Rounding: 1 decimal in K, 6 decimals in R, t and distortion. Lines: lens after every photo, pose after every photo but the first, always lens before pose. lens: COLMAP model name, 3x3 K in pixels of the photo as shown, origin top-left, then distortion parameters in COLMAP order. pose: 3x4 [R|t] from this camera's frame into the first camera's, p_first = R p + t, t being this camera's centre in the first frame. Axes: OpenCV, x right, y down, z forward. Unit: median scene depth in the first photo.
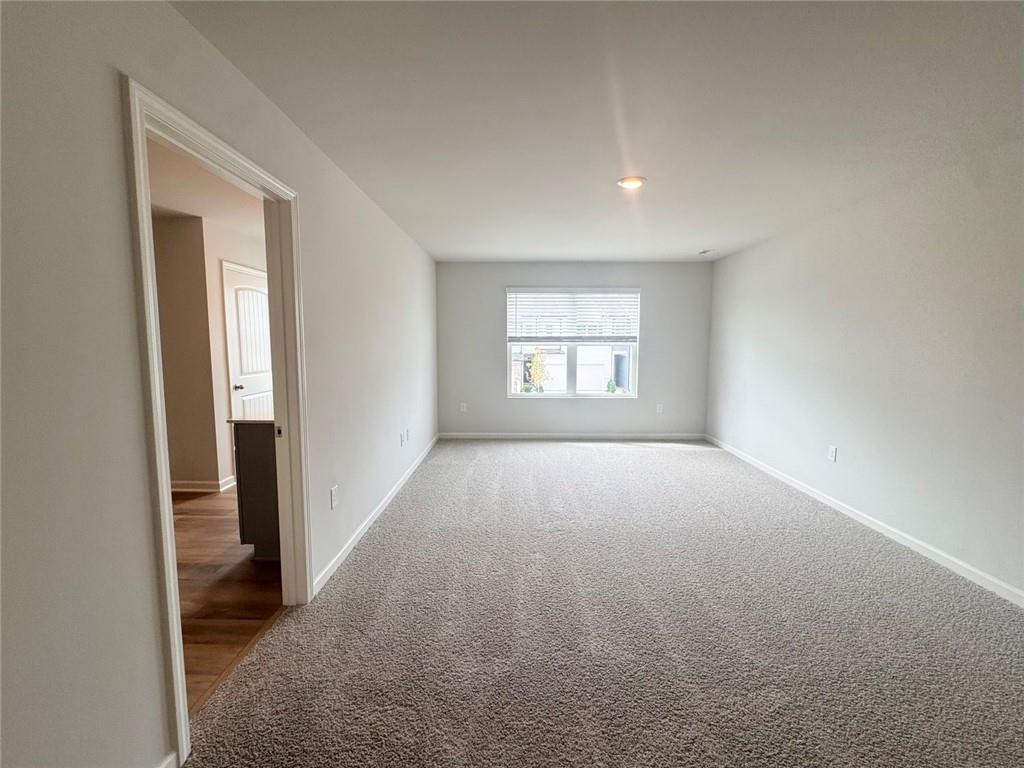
lens RADIAL K [[426.4, 0, 512.0], [0, 426.4, 384.0], [0, 0, 1]] dist [0.000867, -0.000124]
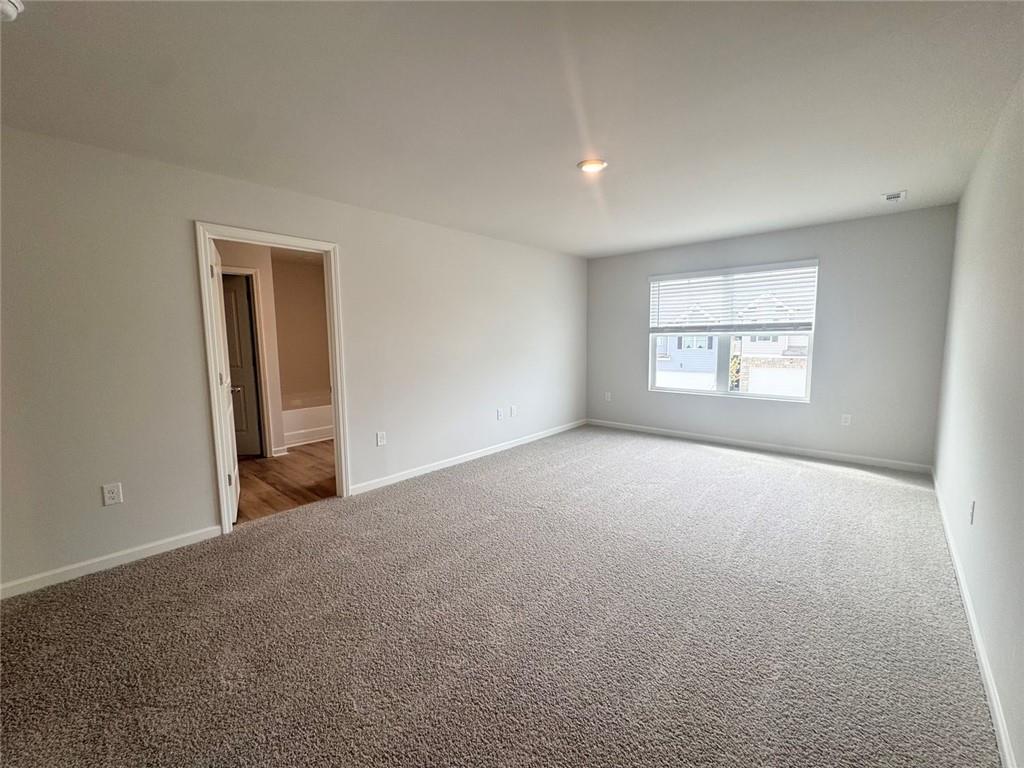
lens RADIAL K [[413.2, 0, 512.0], [0, 413.2, 384.0], [0, 0, 1]] dist [-0.000176, 0.000122]
pose [[0.758361, 0.062099, -0.648870, 0.373823], [-0.049341, 0.998064, 0.037852, -0.002677], [0.649965, 0.003310, 0.759957, 0.082312]]
